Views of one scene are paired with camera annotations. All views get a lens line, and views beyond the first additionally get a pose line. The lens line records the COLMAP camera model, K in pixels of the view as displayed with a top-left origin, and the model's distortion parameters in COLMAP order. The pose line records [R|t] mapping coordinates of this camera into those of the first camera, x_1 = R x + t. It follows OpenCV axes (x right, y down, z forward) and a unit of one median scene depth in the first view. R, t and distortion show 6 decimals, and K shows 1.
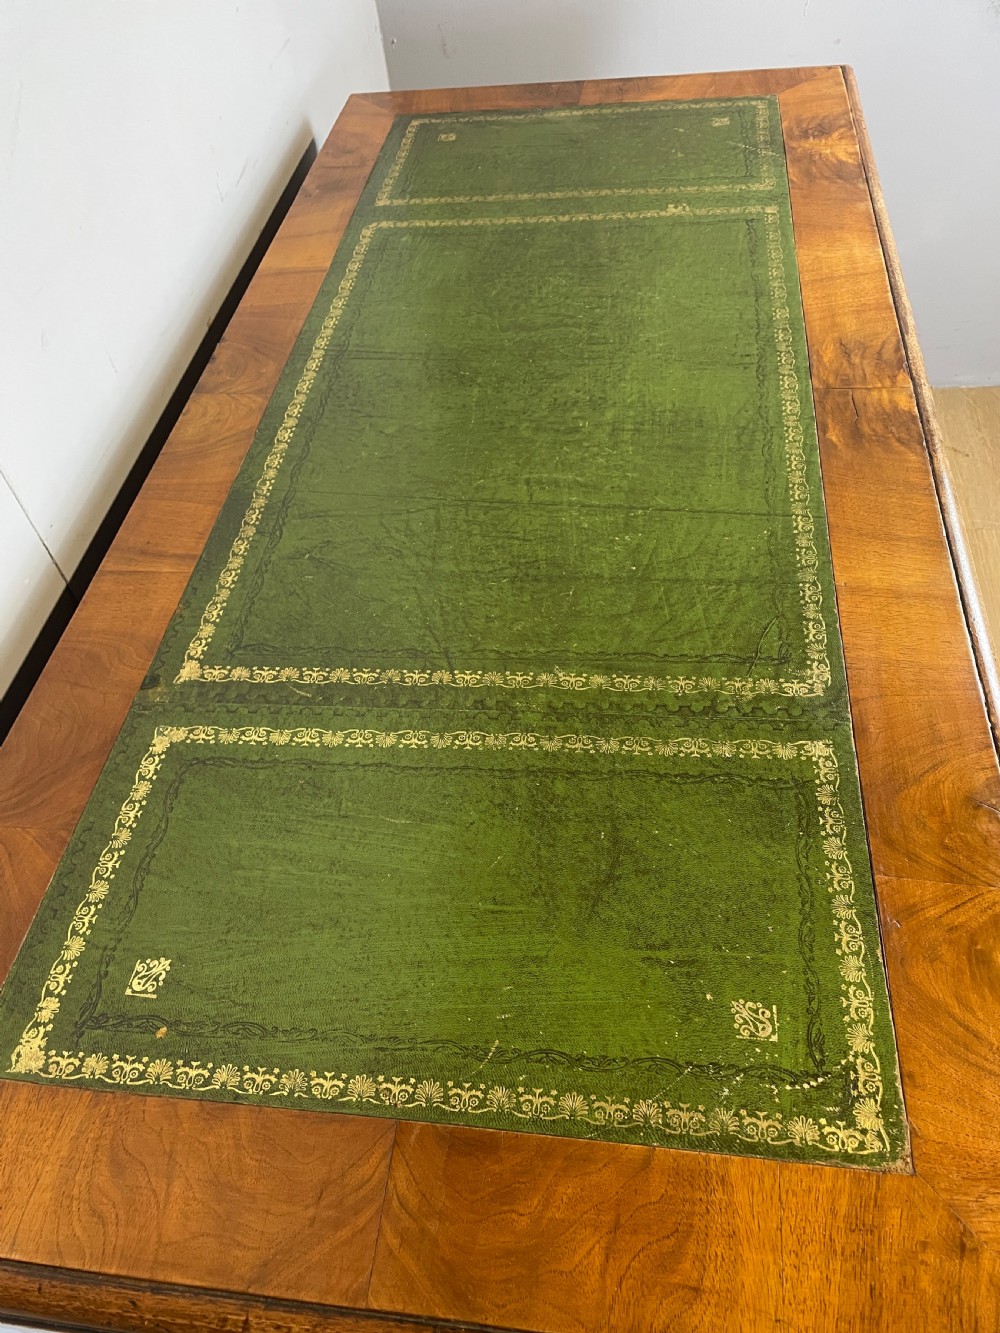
lens RADIAL K [[1019.8, 0, 490.1], [0, 1019.8, 675.3], [0, 0, 1]] dist [0.069525, -0.083061]
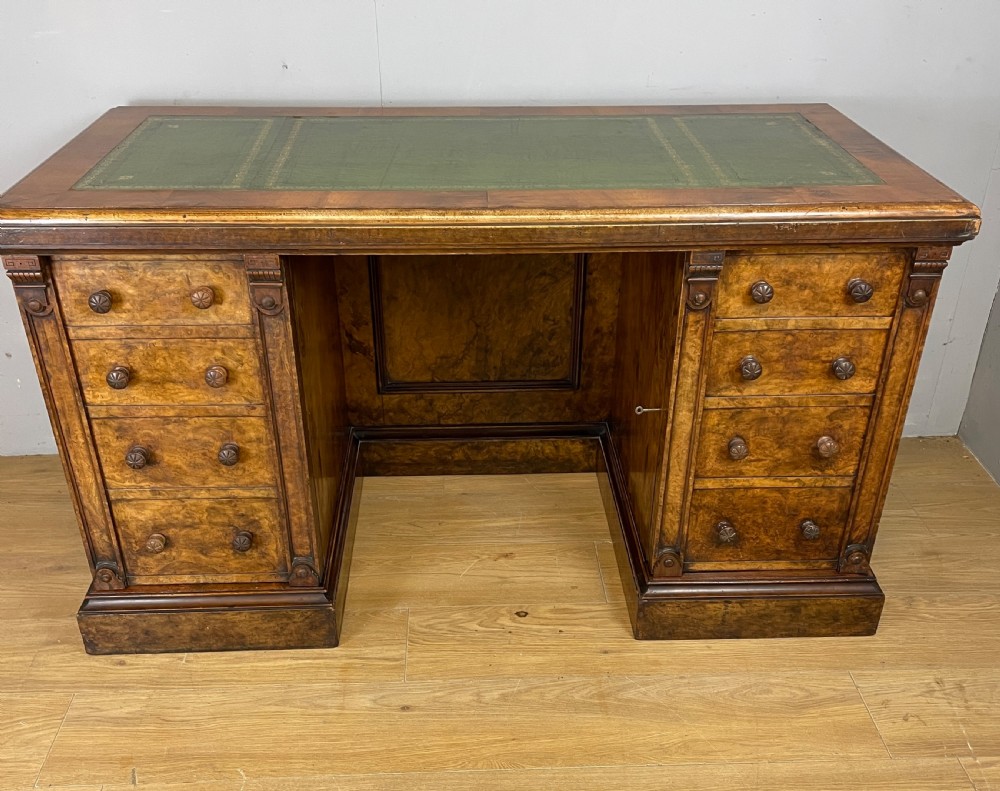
lens RADIAL K [[1008.5, 0, 498.4], [0, 1008.5, 459.2], [0, 0, 1]] dist [0.068473, 0.000000]
pose [[0.166283, 0.596085, -0.785514, 2.085038], [-0.761246, 0.583946, 0.281980, -0.545032], [0.626781, 0.551081, 0.550867, 0.313298]]
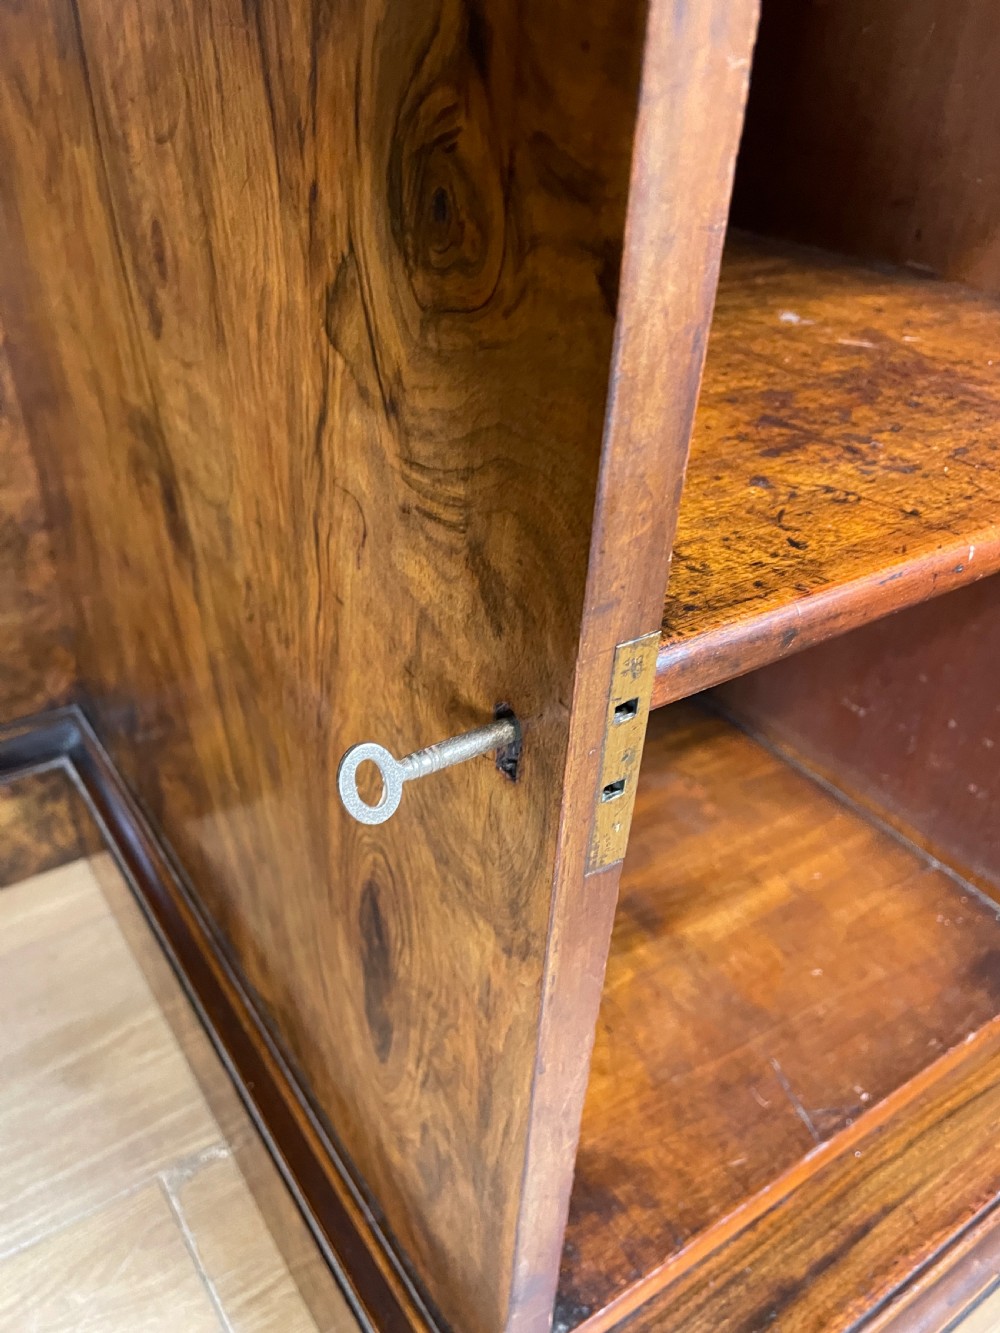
lens RADIAL K [[1019.8, 0, 499.1], [0, 1019.8, 661.1], [0, 0, 1]] dist [0.069525, -0.083061]
pose [[0.662207, 0.515709, -0.543623, 0.568394], [-0.634003, 0.772313, -0.039647, -0.269129], [0.399401, 0.370913, 0.838393, 1.381809]]
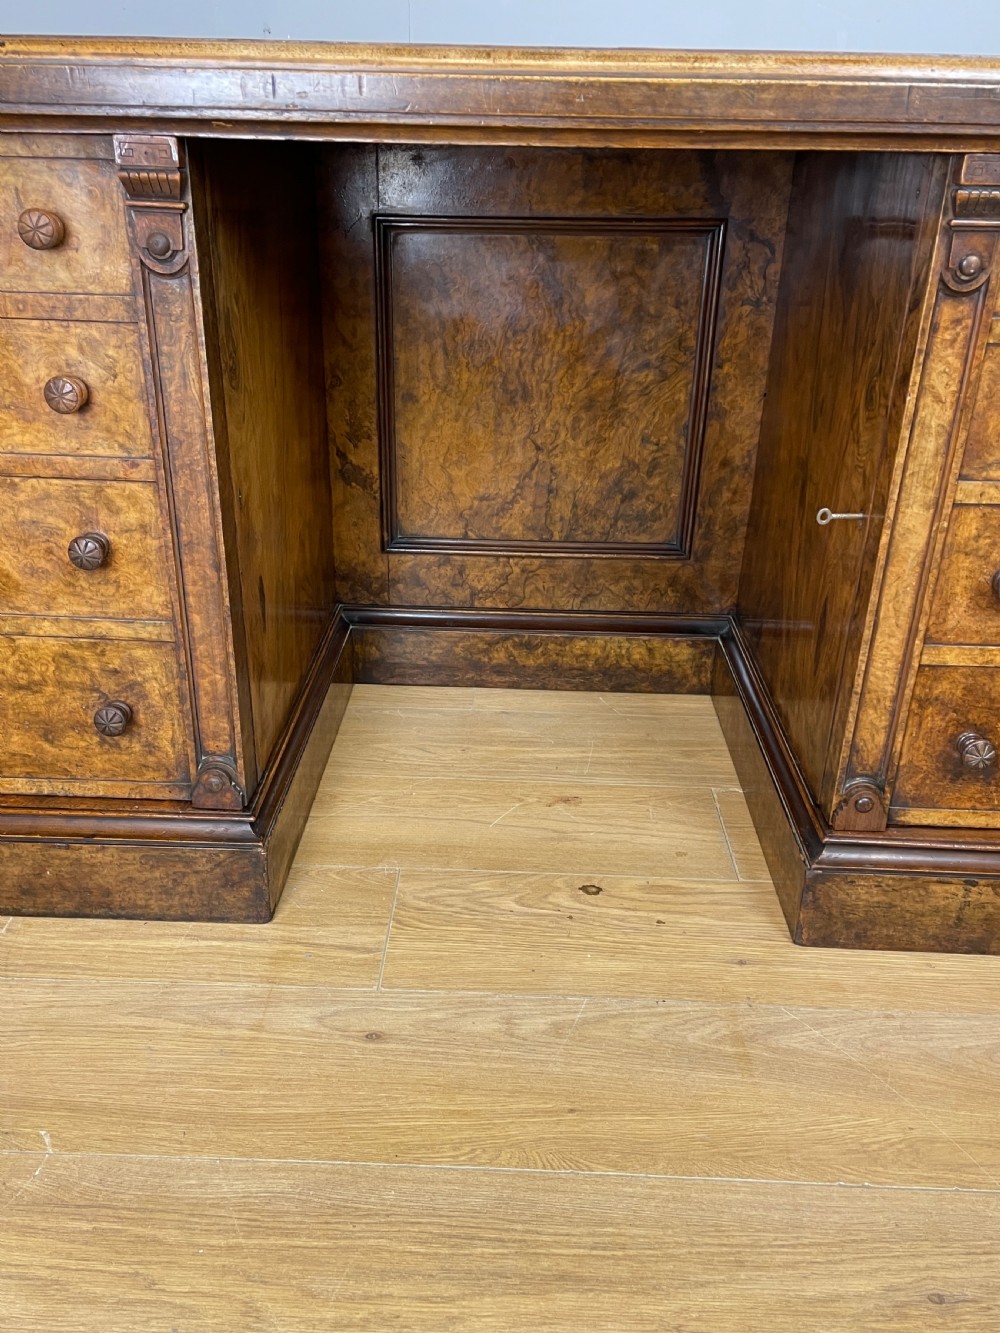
lens RADIAL K [[1104.2, 0, 485.4], [0, 1104.2, 670.1], [0, 0, 1]] dist [0.060479, -0.057923]
pose [[0.088706, 0.511908, -0.854448, 1.577574], [-0.773985, 0.575378, 0.264362, -0.168513], [0.626960, 0.637880, 0.447248, 0.891834]]
